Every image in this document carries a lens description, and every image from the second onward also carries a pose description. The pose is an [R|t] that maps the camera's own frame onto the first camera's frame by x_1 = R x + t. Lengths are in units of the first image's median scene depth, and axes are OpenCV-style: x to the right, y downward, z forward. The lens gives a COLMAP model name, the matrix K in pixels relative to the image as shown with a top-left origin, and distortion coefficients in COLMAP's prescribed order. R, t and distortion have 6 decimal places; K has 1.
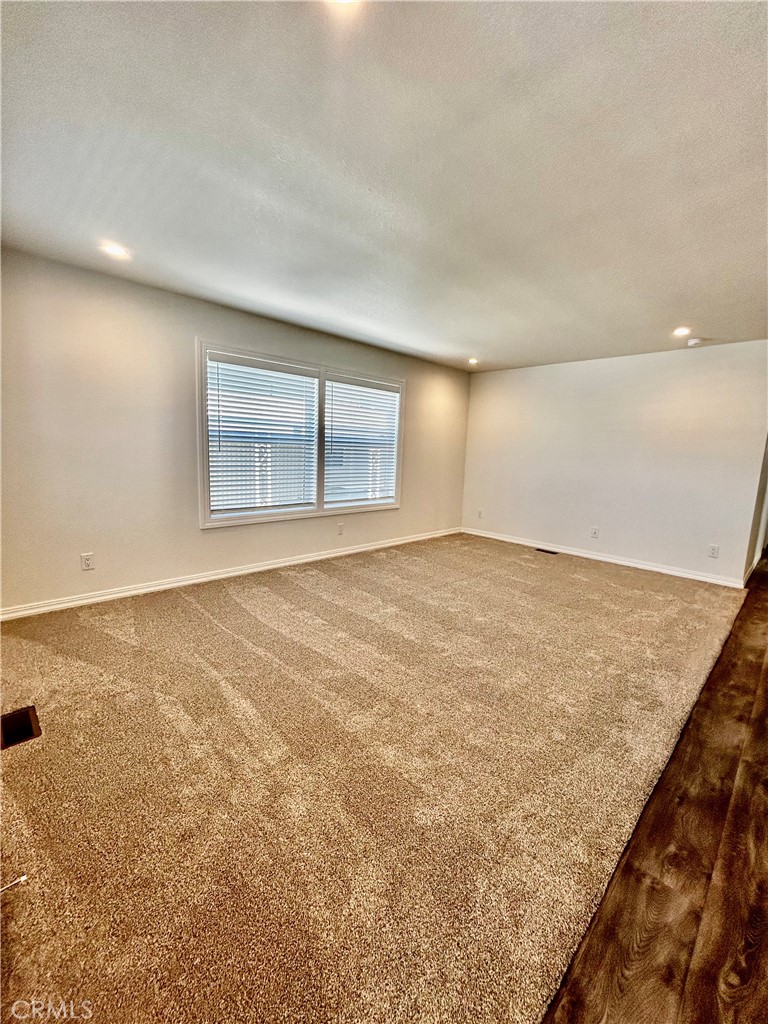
lens RADIAL K [[420.1, 0, 384.0], [0, 420.1, 512.0], [0, 0, 1]] dist [0.001685, -0.005024]
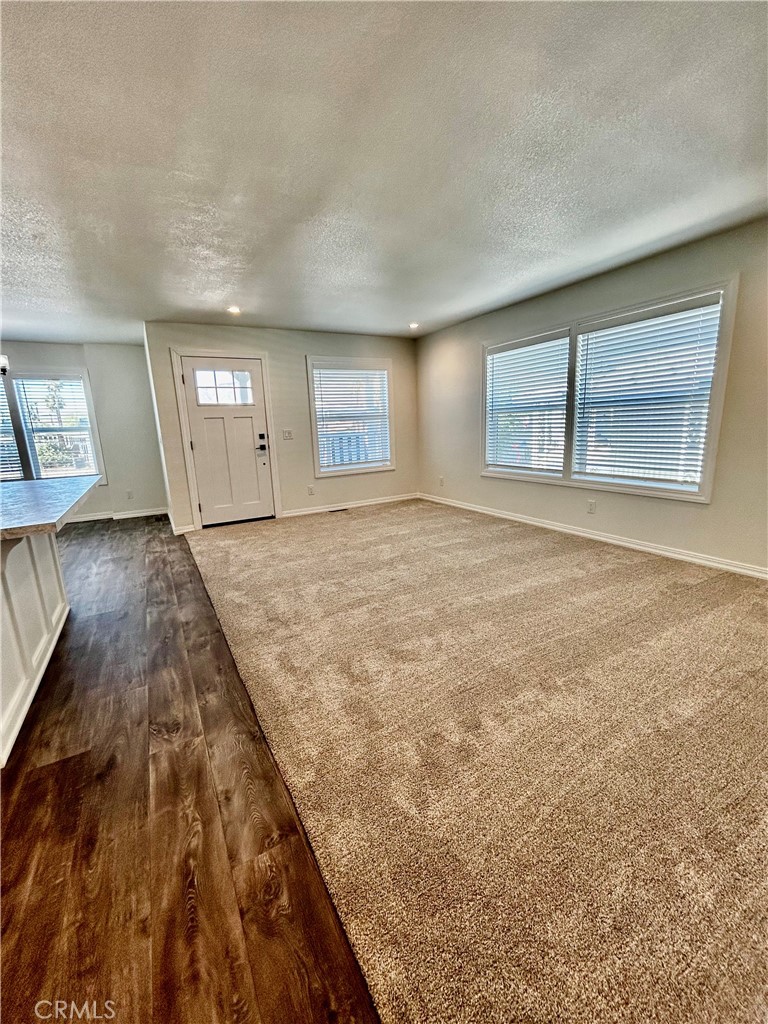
lens RADIAL K [[409.6, 0, 384.0], [0, 409.6, 512.0], [0, 0, 1]] dist [0.016128, 0.000069]
pose [[-0.253169, 0.185441, -0.949483, 1.170932], [-0.106210, 0.970196, 0.217806, -0.126945], [0.961574, 0.155986, -0.225928, 1.153284]]
